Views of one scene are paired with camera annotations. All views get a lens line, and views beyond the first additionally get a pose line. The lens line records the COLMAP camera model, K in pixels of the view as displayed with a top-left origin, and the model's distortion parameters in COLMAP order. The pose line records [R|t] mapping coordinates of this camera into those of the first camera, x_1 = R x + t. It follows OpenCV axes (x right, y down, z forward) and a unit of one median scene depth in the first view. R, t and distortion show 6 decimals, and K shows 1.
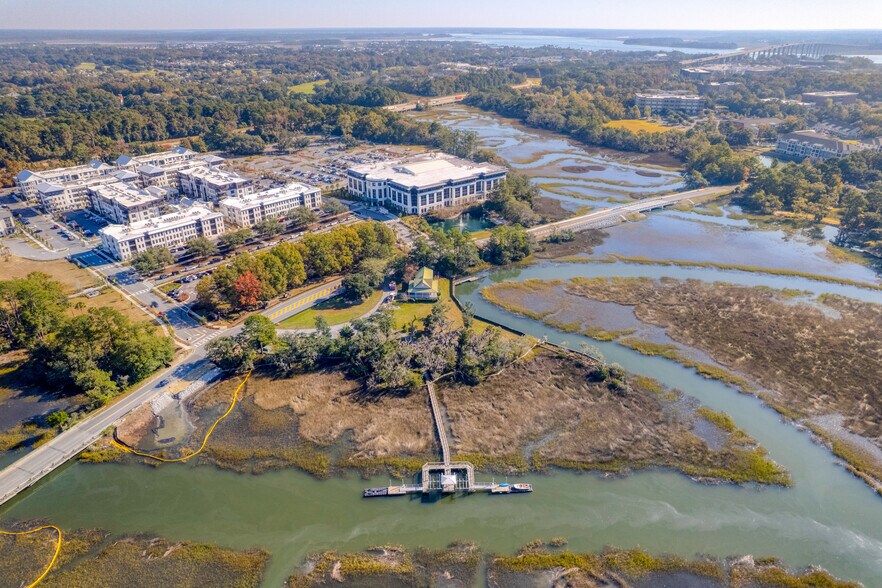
lens RADIAL K [[564.7, 0, 443.1], [0, 564.7, 294.4], [0, 0, 1]] dist [-0.077519, 0.072673]
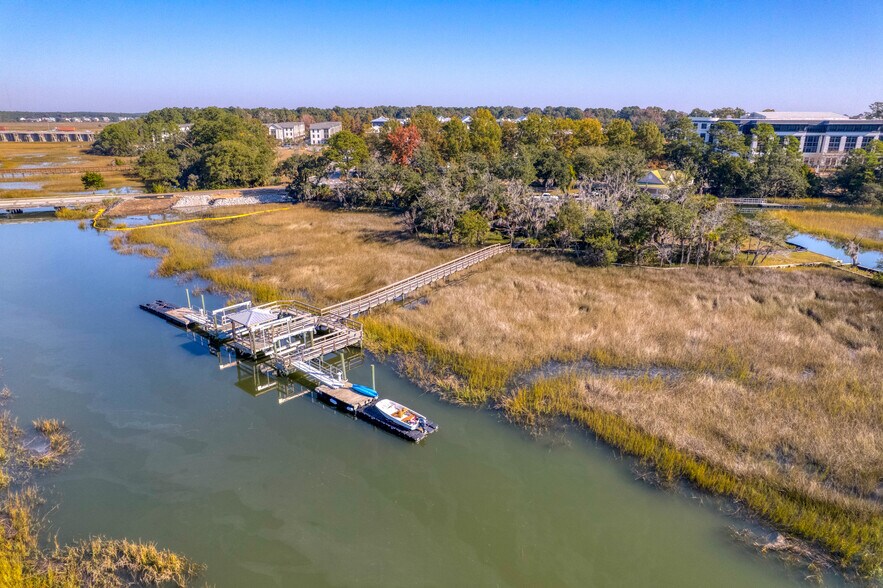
lens RADIAL K [[565.4, 0, 443.6], [0, 565.4, 294.4], [0, 0, 1]] dist [-0.077519, 0.072673]
pose [[0.738928, 0.210348, -0.640108, 0.165152], [-0.298553, 0.953884, -0.031184, 0.149248], [0.604029, 0.214149, 0.767652, 0.406776]]
